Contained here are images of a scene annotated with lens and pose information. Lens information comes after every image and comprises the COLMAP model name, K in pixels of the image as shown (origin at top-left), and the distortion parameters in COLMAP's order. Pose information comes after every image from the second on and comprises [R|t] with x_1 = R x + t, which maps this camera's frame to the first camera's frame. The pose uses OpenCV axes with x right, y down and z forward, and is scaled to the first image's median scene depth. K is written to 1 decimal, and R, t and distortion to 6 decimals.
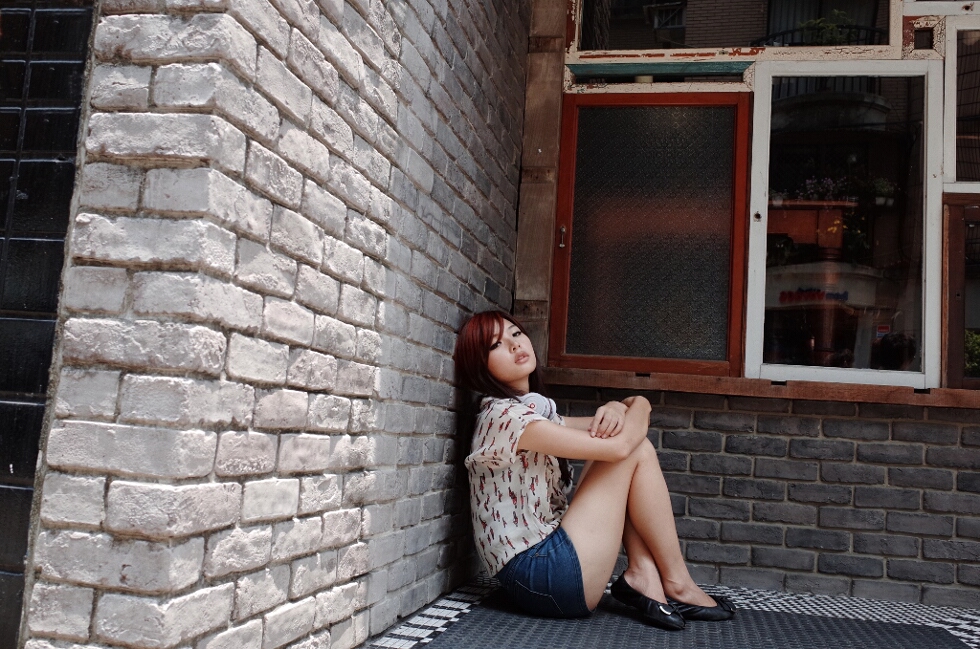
lens RADIAL K [[976.9, 0, 490.0], [0, 976.9, 324.5], [0, 0, 1]] dist [-0.044099, 0.036103]
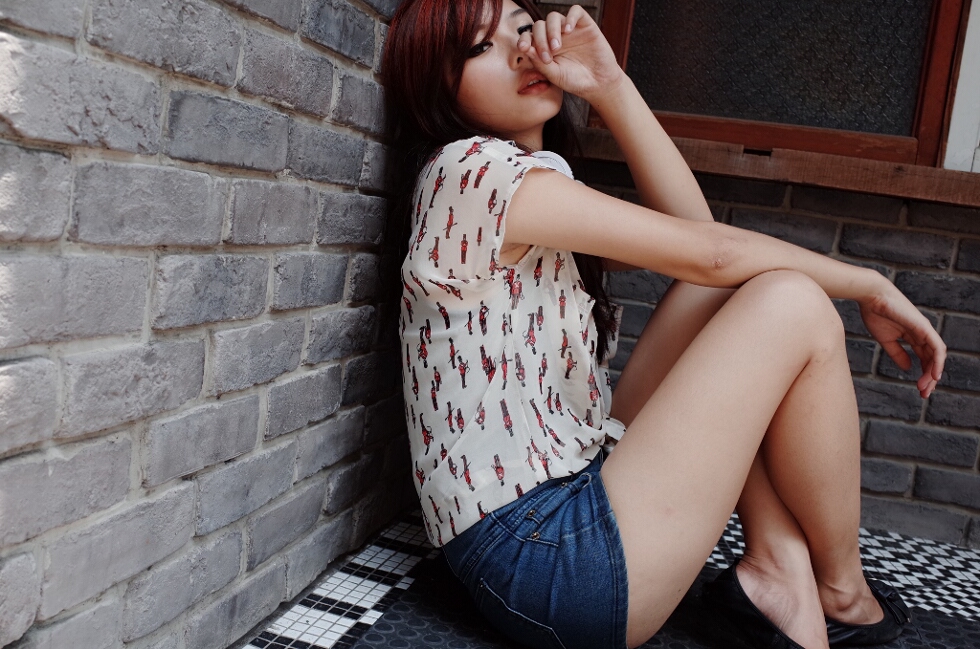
lens RADIAL K [[976.9, 0, 490.0], [0, 976.9, 324.5], [0, 0, 1]] dist [-0.044099, 0.036103]
pose [[0.996992, 0.068958, -0.035373, 0.032269], [-0.059654, 0.974179, 0.217755, 0.037379], [0.049475, -0.214990, 0.975362, 0.449367]]
